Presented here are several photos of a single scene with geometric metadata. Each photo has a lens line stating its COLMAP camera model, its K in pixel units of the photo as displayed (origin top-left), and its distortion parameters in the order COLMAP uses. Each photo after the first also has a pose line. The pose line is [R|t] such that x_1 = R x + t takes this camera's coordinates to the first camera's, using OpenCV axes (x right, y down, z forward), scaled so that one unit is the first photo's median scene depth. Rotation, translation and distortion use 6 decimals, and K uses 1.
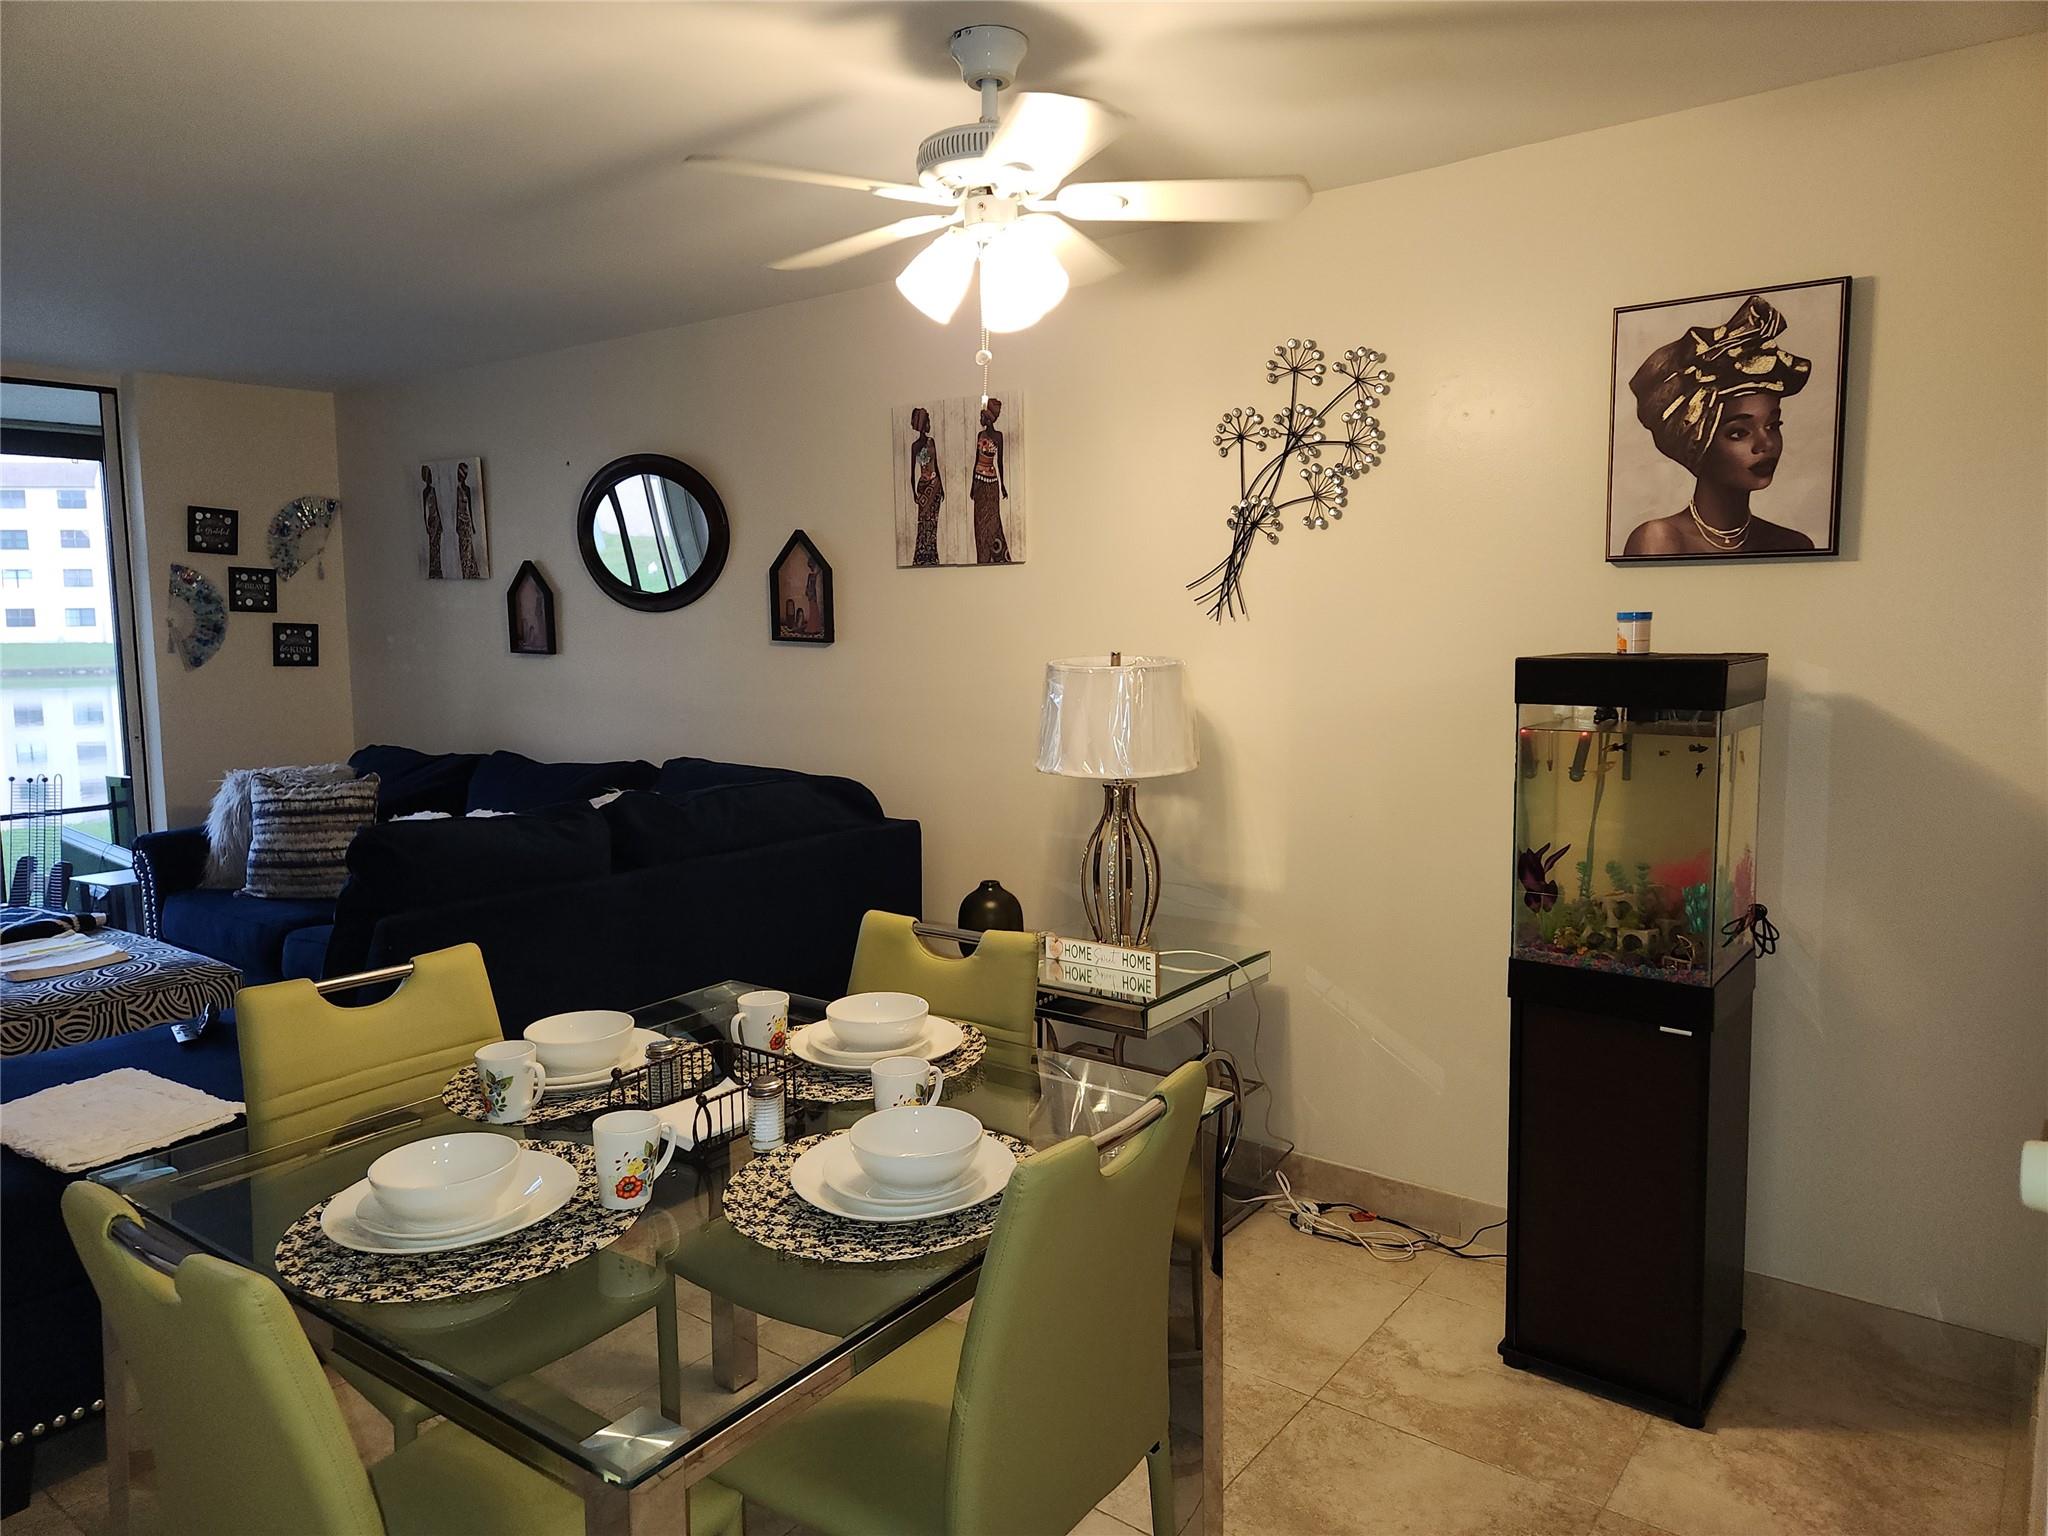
lens RADIAL K [[1360.4, 0, 1018.8], [0, 1360.4, 762.1], [0, 0, 1]] dist [0.048936, -0.000216]
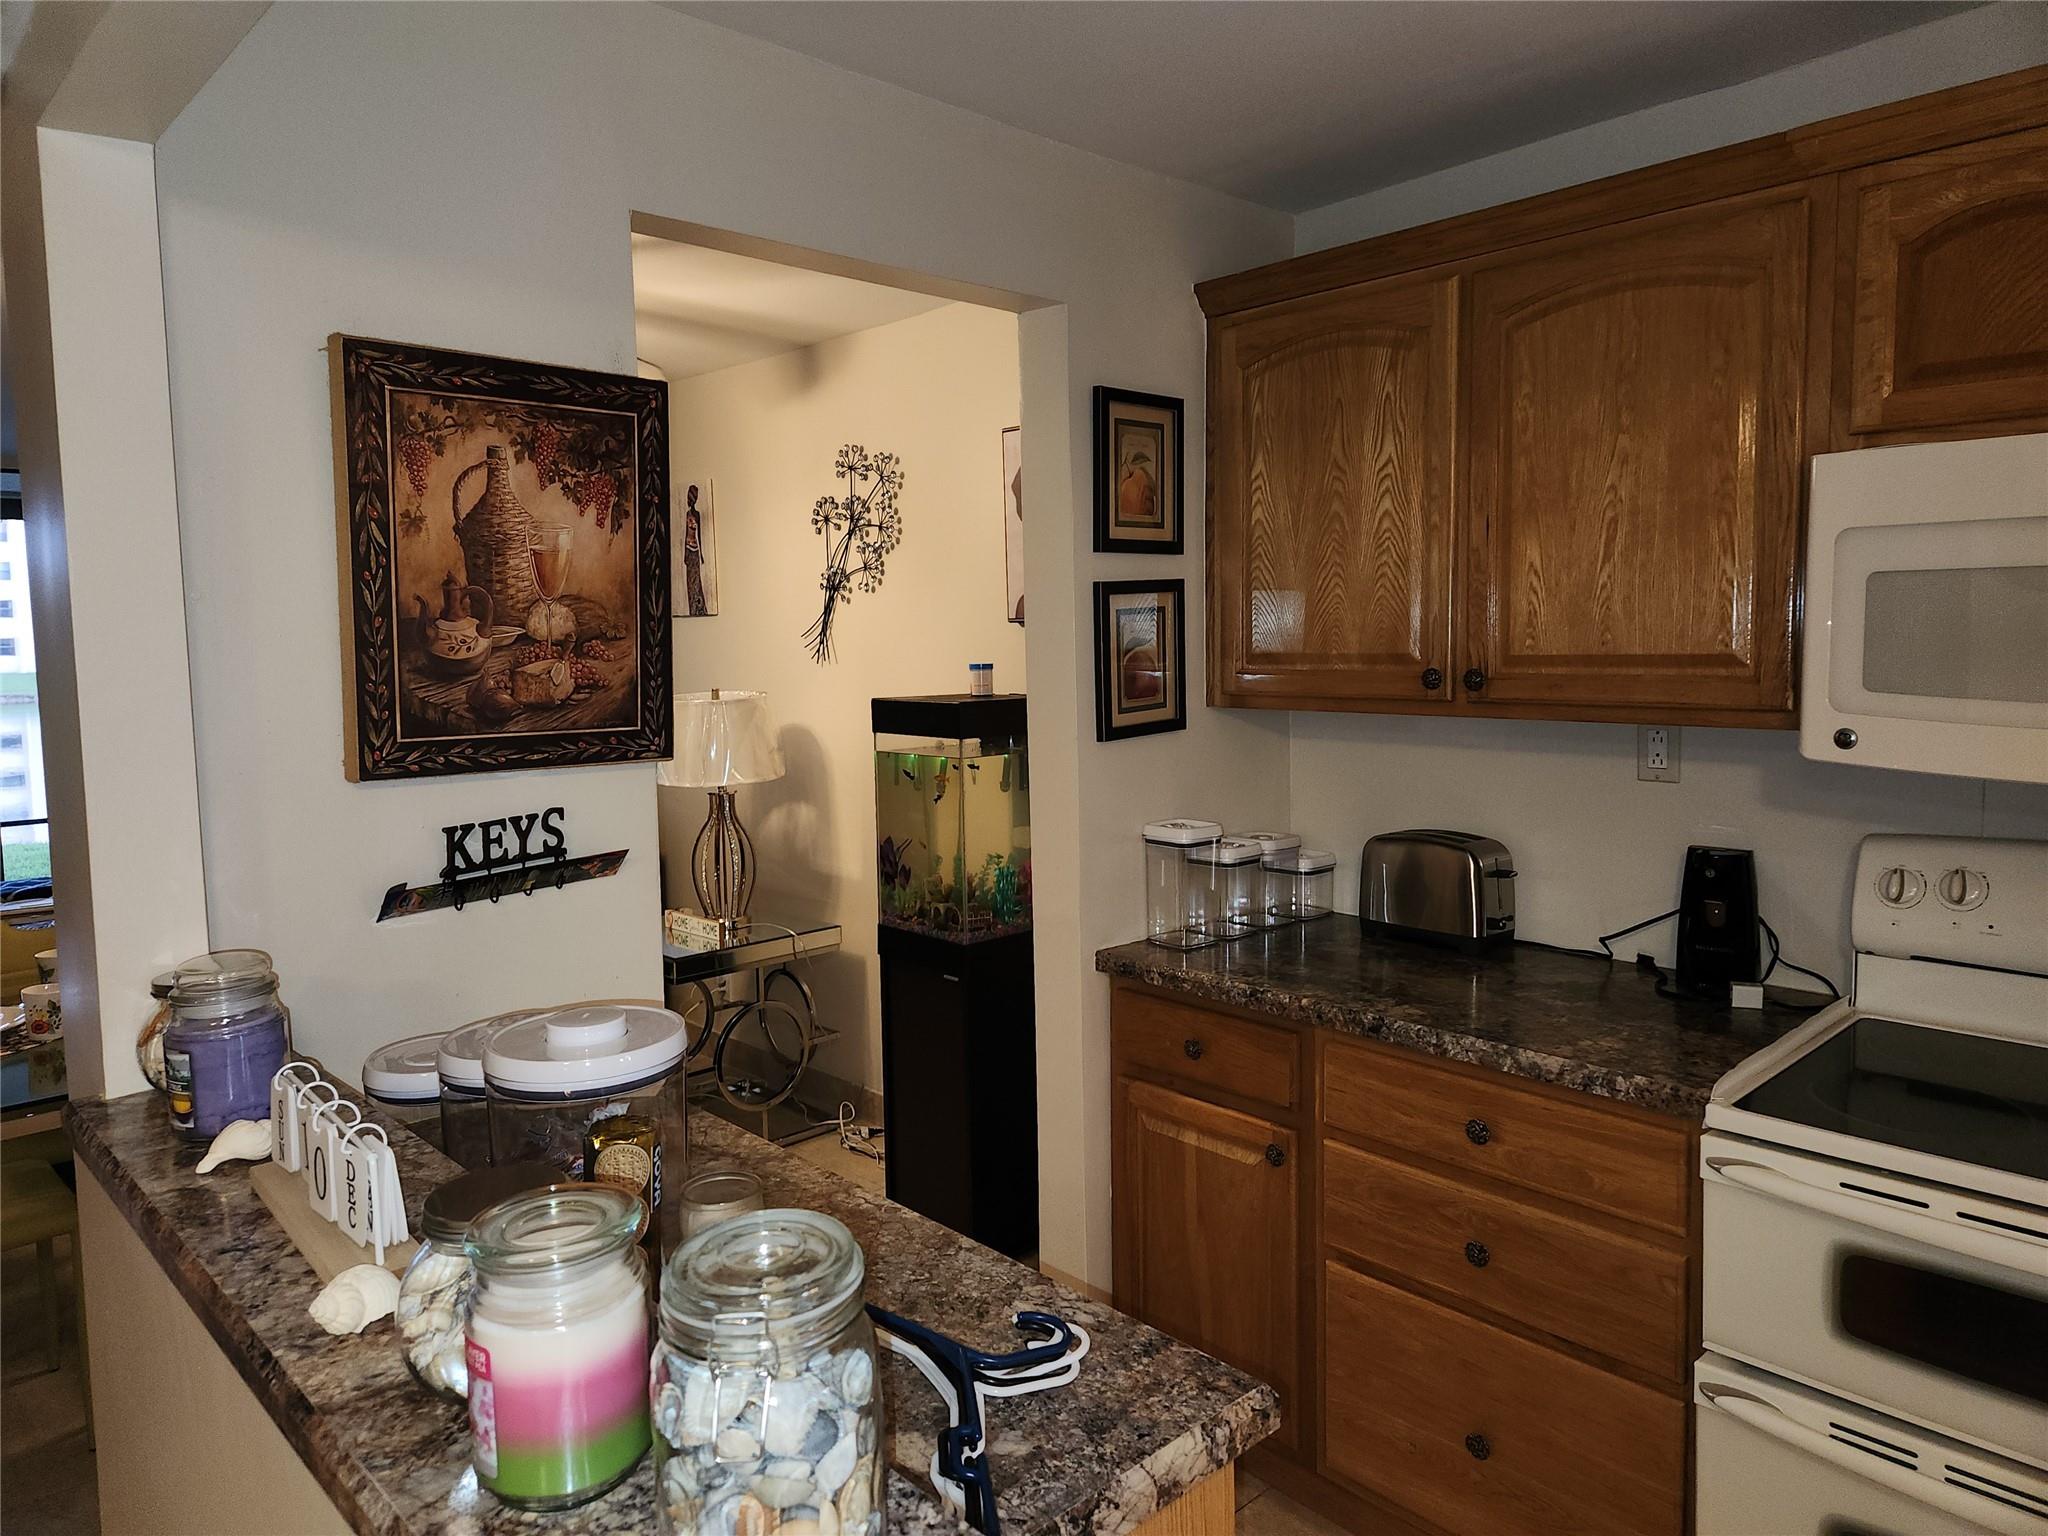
lens RADIAL K [[1360.4, 0, 1028.2], [0, 1360.4, 767.6], [0, 0, 1]] dist [0.048936, -0.000216]
pose [[0.988475, 0.014885, -0.150652, 0.554596], [-0.016939, 0.999780, -0.012363, 0.004344], [0.150435, 0.014772, 0.988510, -0.222662]]
